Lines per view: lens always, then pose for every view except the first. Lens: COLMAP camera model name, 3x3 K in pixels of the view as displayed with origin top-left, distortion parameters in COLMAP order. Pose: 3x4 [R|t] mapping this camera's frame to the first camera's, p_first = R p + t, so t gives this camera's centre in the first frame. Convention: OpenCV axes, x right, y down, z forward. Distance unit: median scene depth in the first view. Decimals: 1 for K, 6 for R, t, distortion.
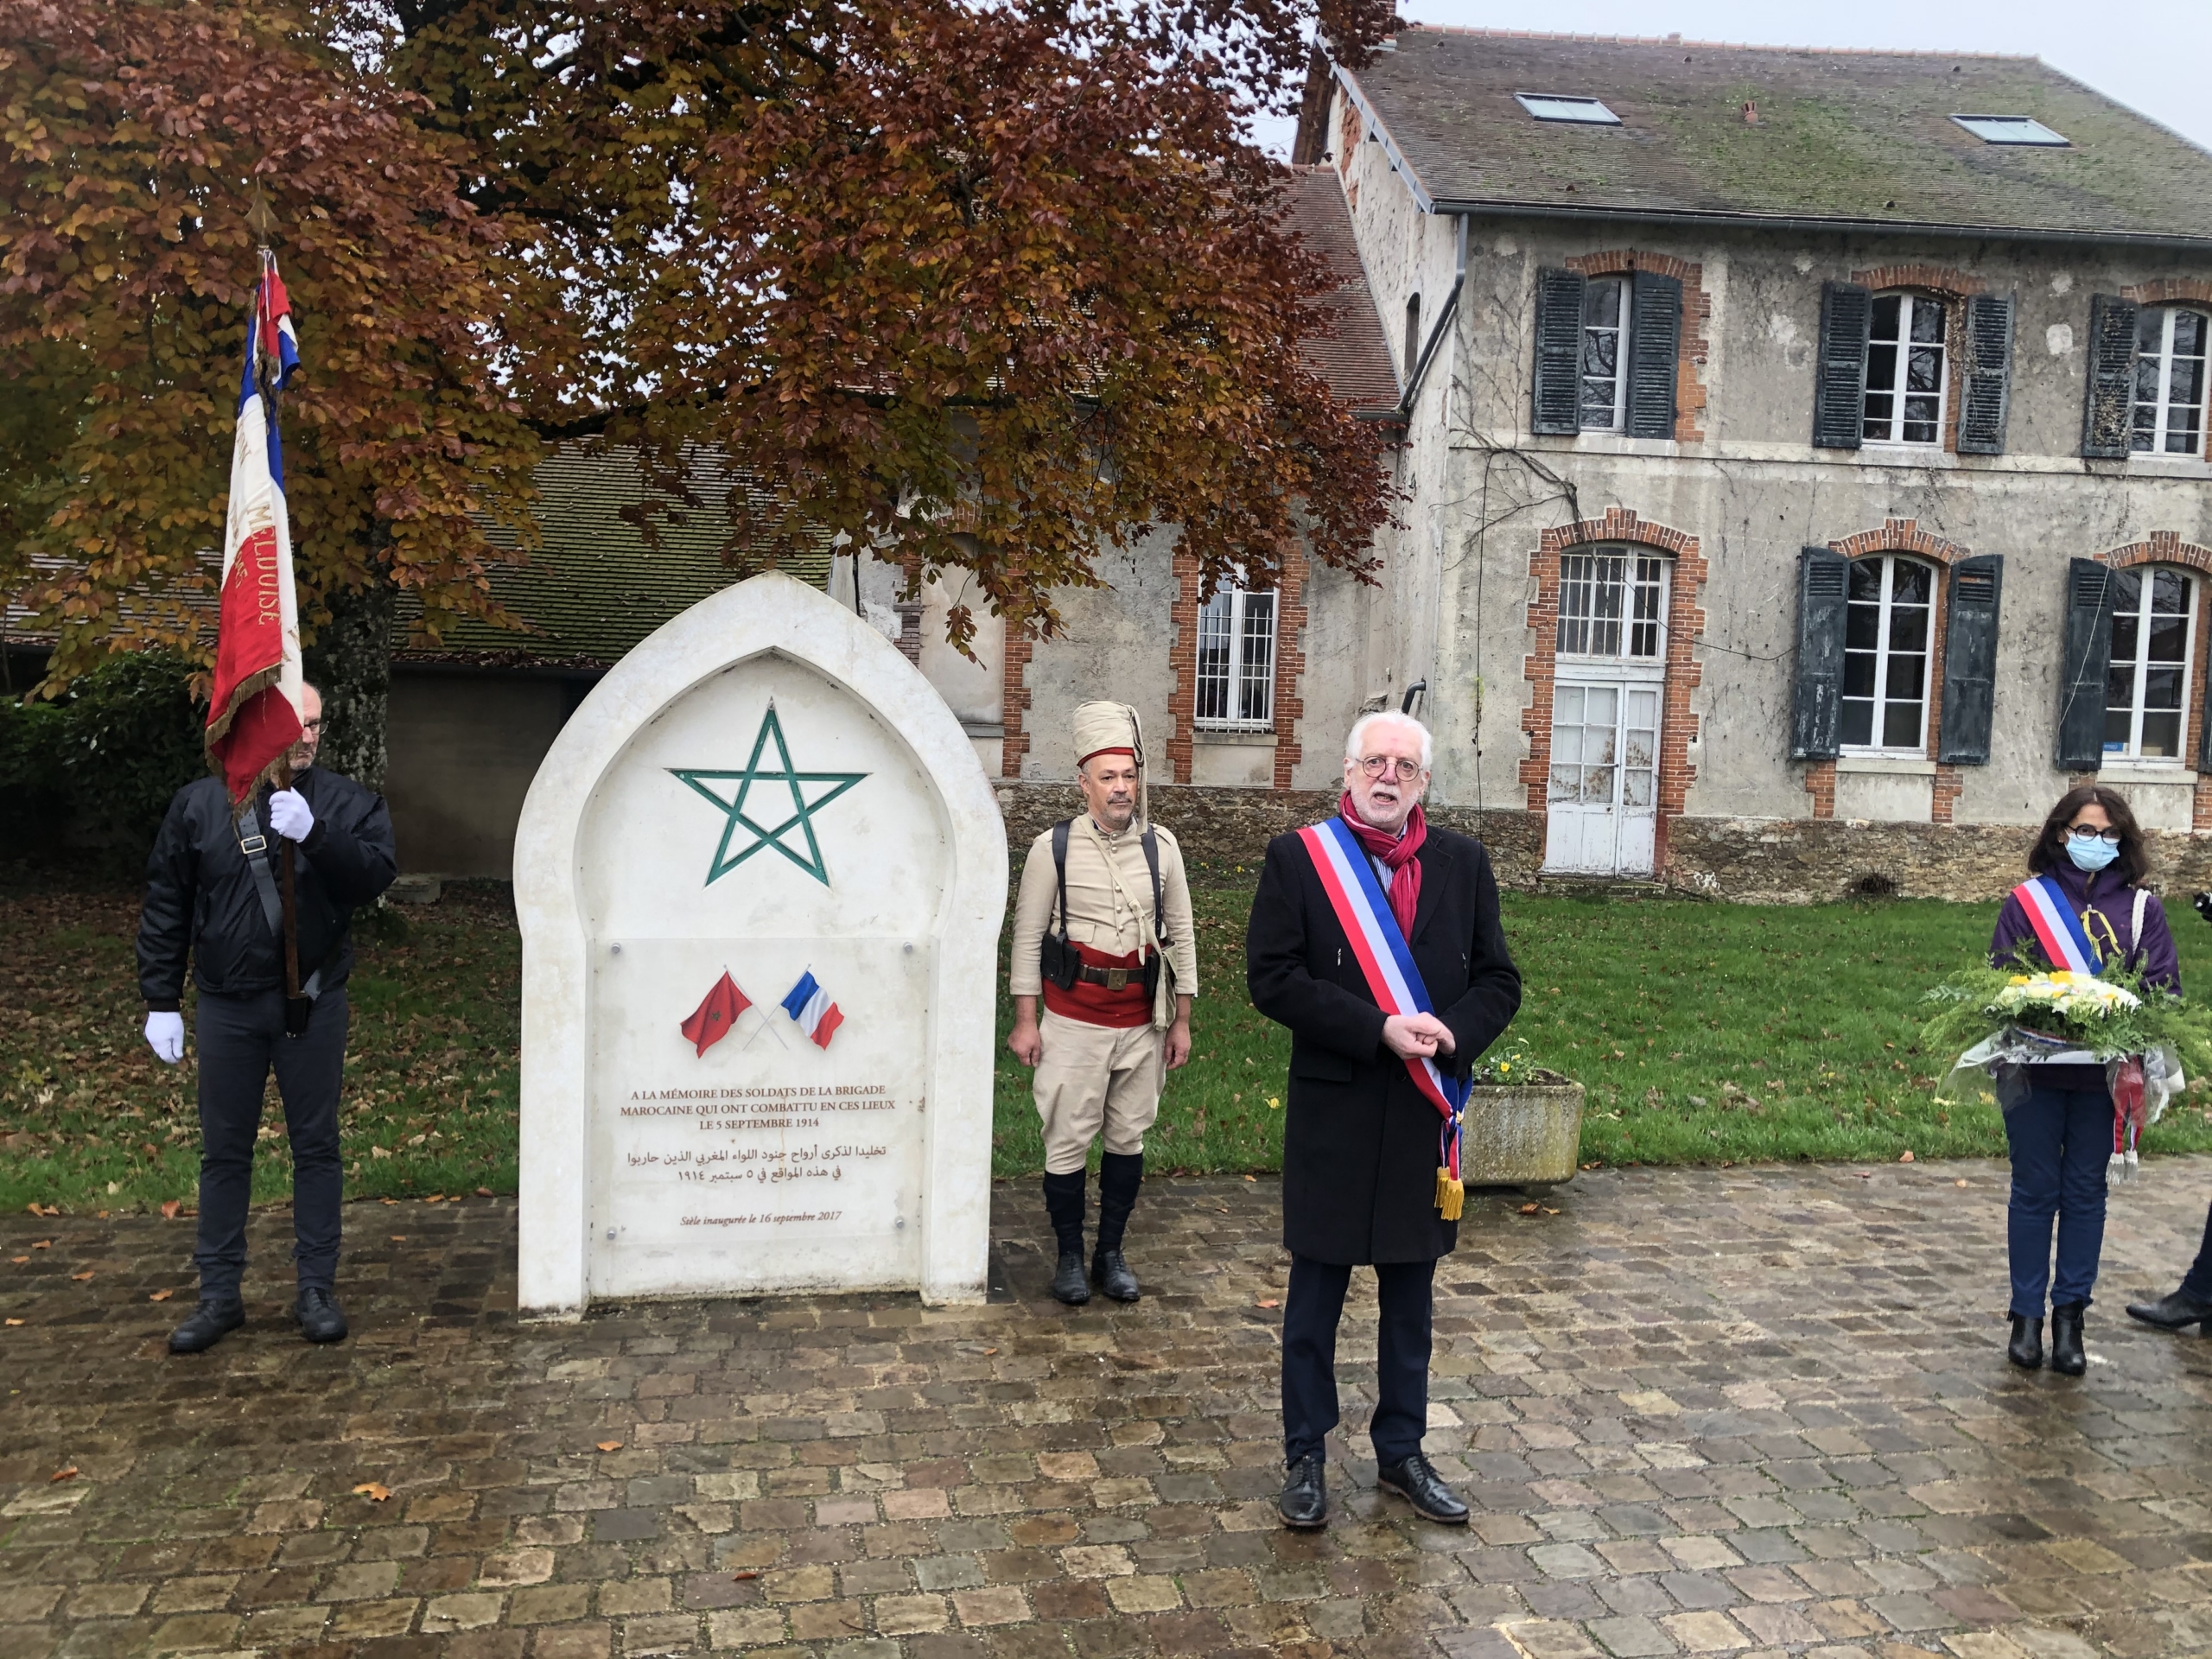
lens RADIAL K [[1822.6, 0, 1104.4], [0, 1822.6, 802.6], [0, 0, 1]] dist [0.036797, -0.009113]
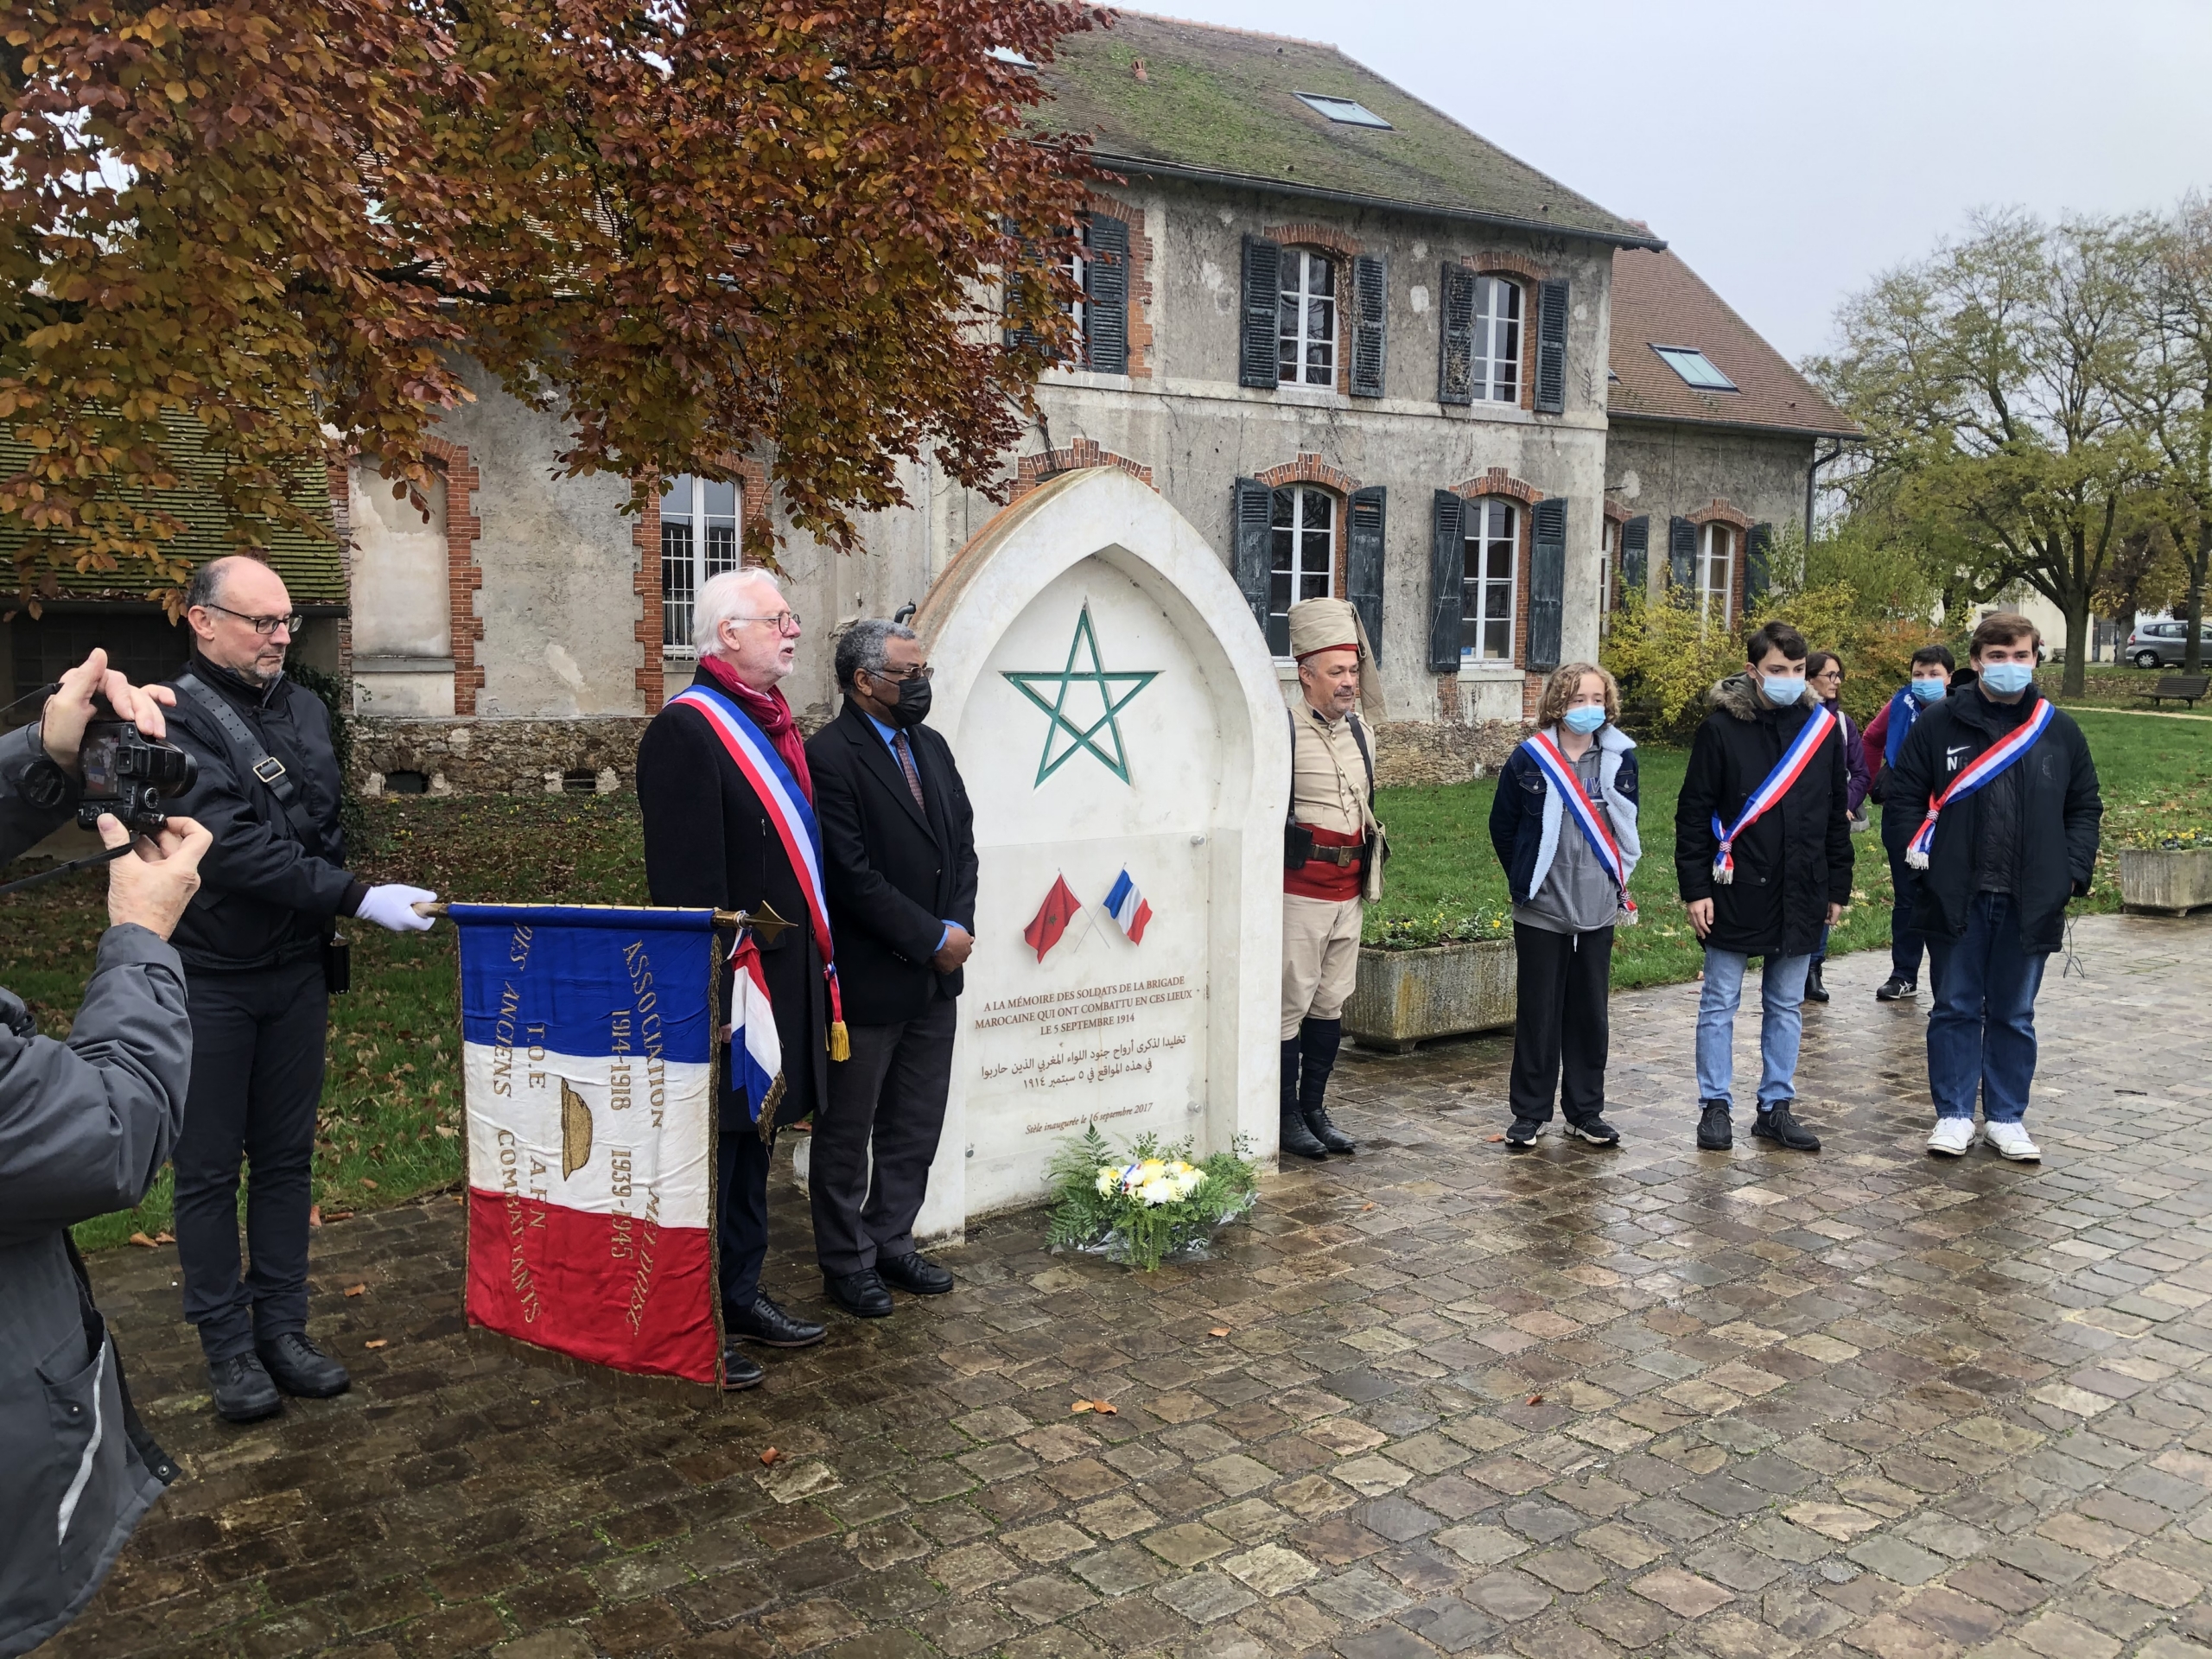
lens RADIAL K [[1822.6, 0, 1104.4], [0, 1822.6, 802.6], [0, 0, 1]] dist [0.036797, -0.009113]
pose [[0.915603, -0.060001, 0.397582, -0.548020], [0.045394, 0.997907, 0.046060, 0.008106], [-0.399513, -0.024125, 0.916410, 0.076548]]
